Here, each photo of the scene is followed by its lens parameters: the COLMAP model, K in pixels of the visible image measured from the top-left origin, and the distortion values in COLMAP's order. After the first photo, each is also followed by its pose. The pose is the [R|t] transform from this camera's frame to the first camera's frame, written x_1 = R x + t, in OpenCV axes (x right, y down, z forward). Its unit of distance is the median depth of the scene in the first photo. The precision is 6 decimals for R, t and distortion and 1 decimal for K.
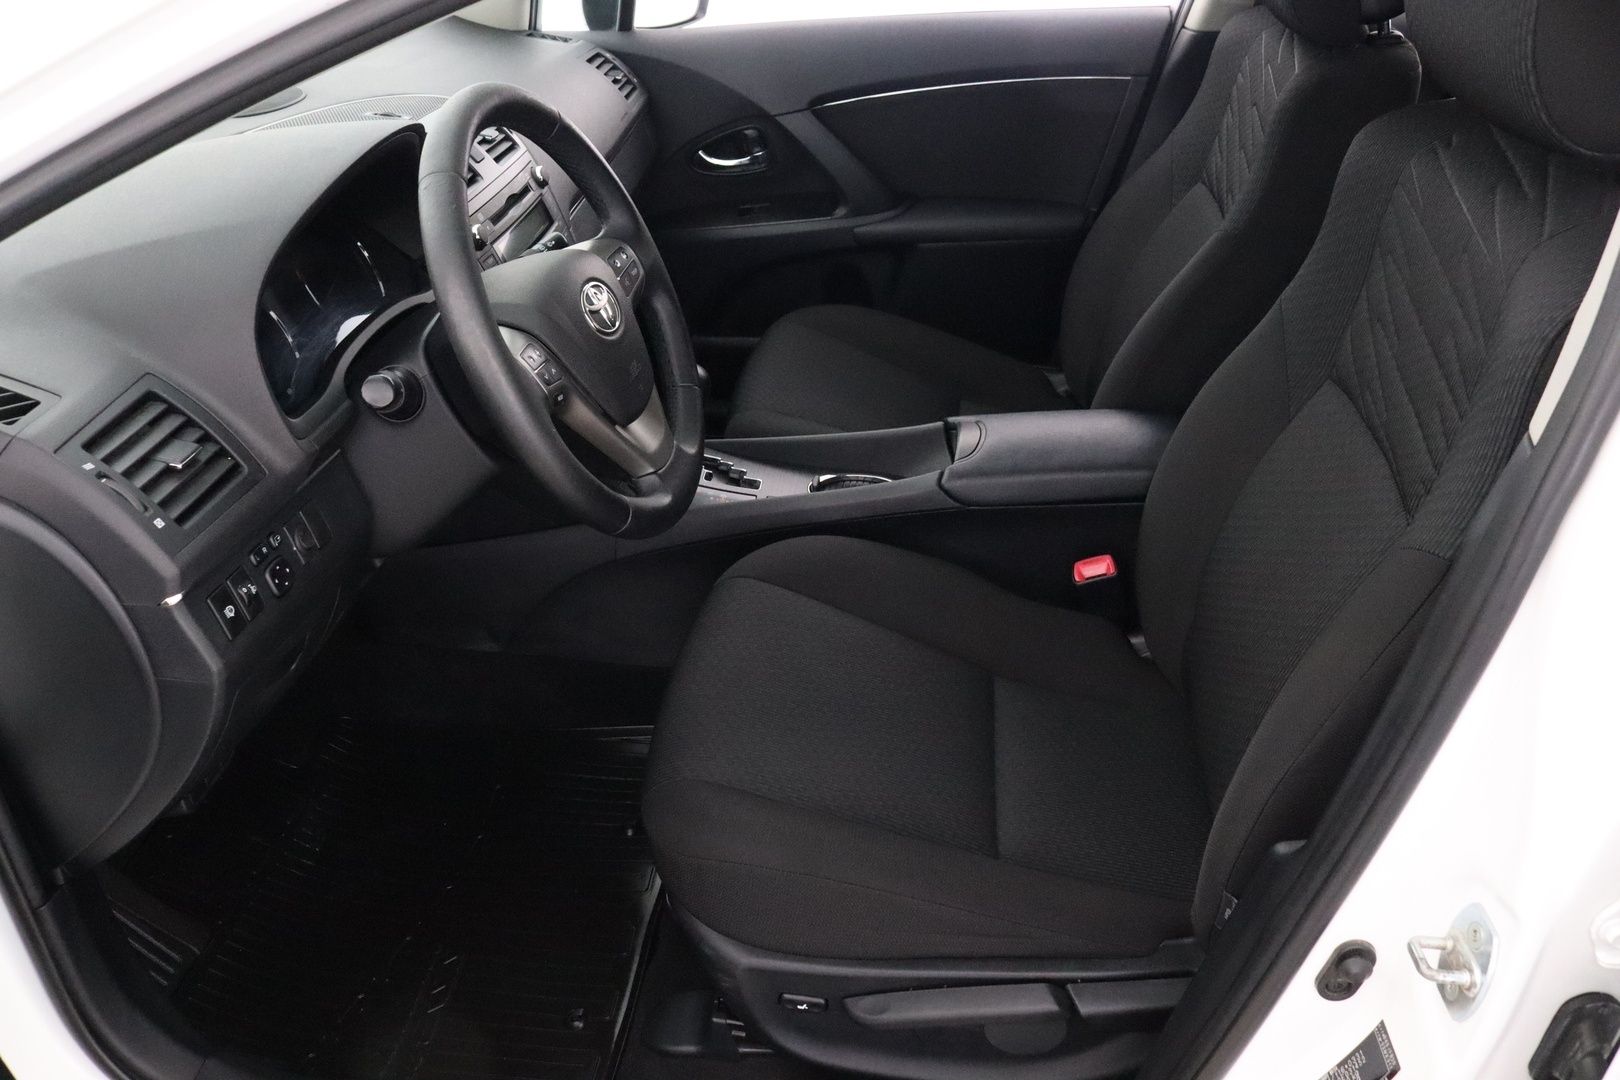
lens RADIAL K [[1337.6, 0, 815.5], [0, 1337.6, 543.9], [0, 0, 1]] dist [-0.155342, 0.106884]
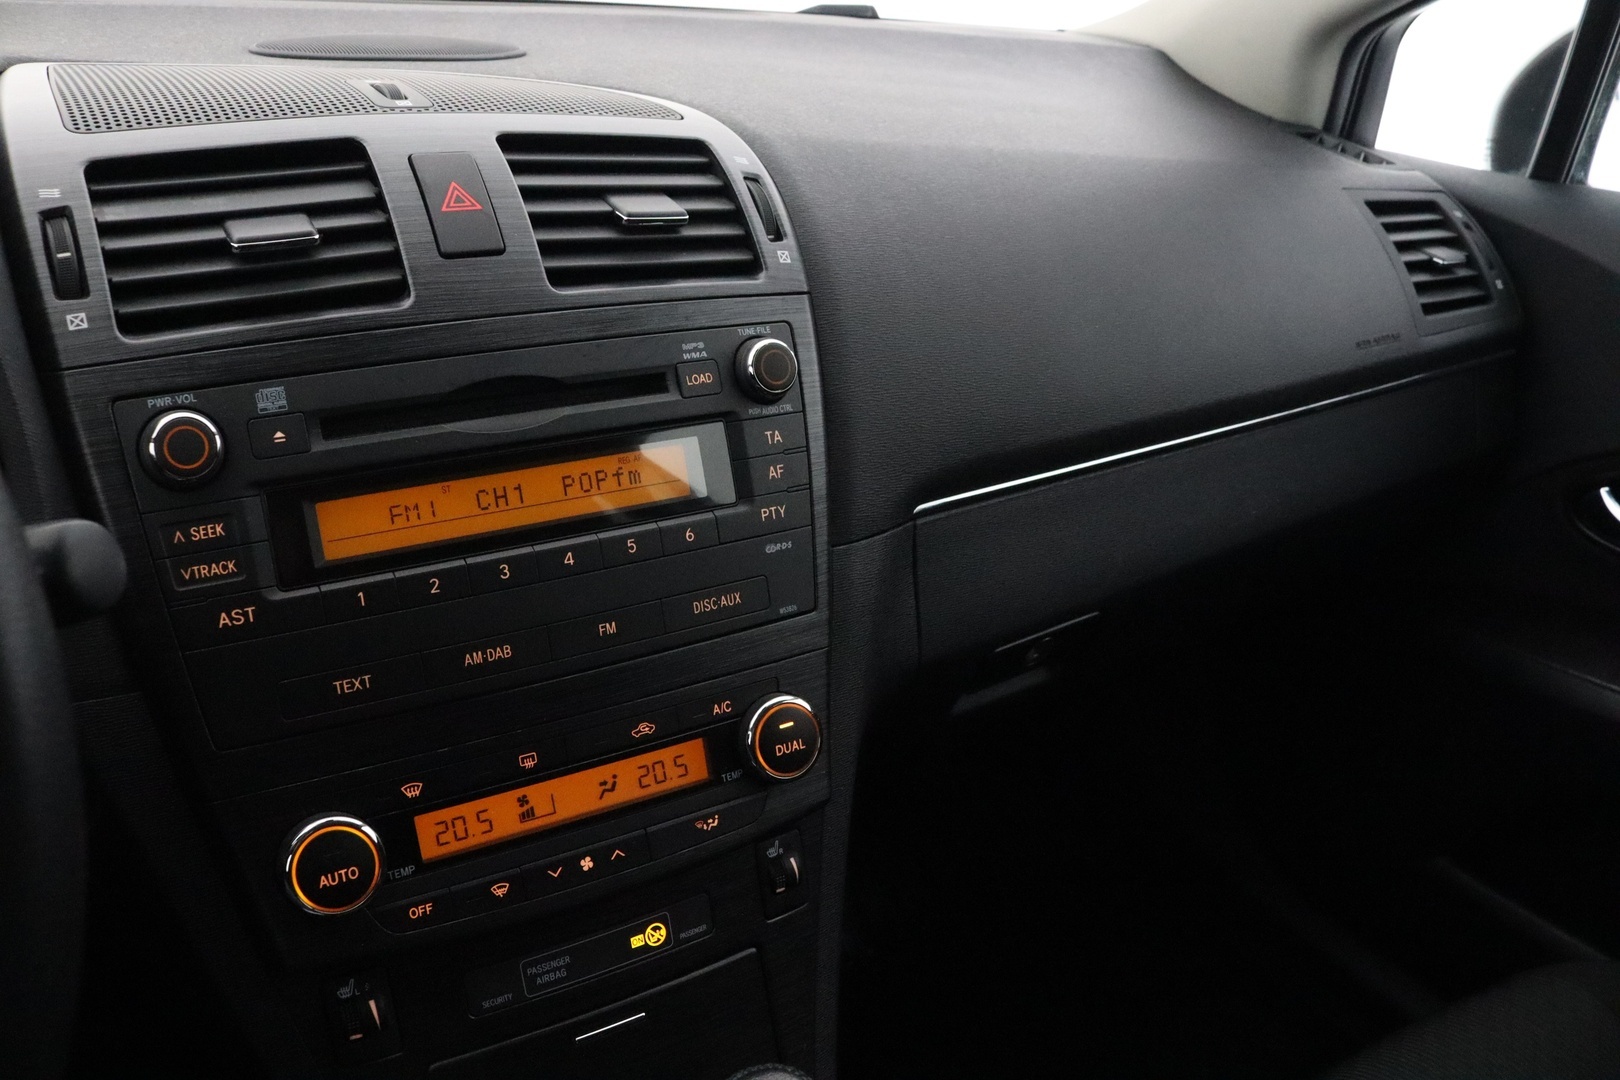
lens RADIAL K [[1337.6, 0, 782.5], [0, 1337.6, 561.8], [0, 0, 1]] dist [-0.155342, 0.106884]
pose [[0.619975, 0.360685, -0.696805, 0.055418], [-0.448343, 0.891664, 0.062640, -0.249443], [0.643910, 0.273572, 0.714520, 0.740845]]
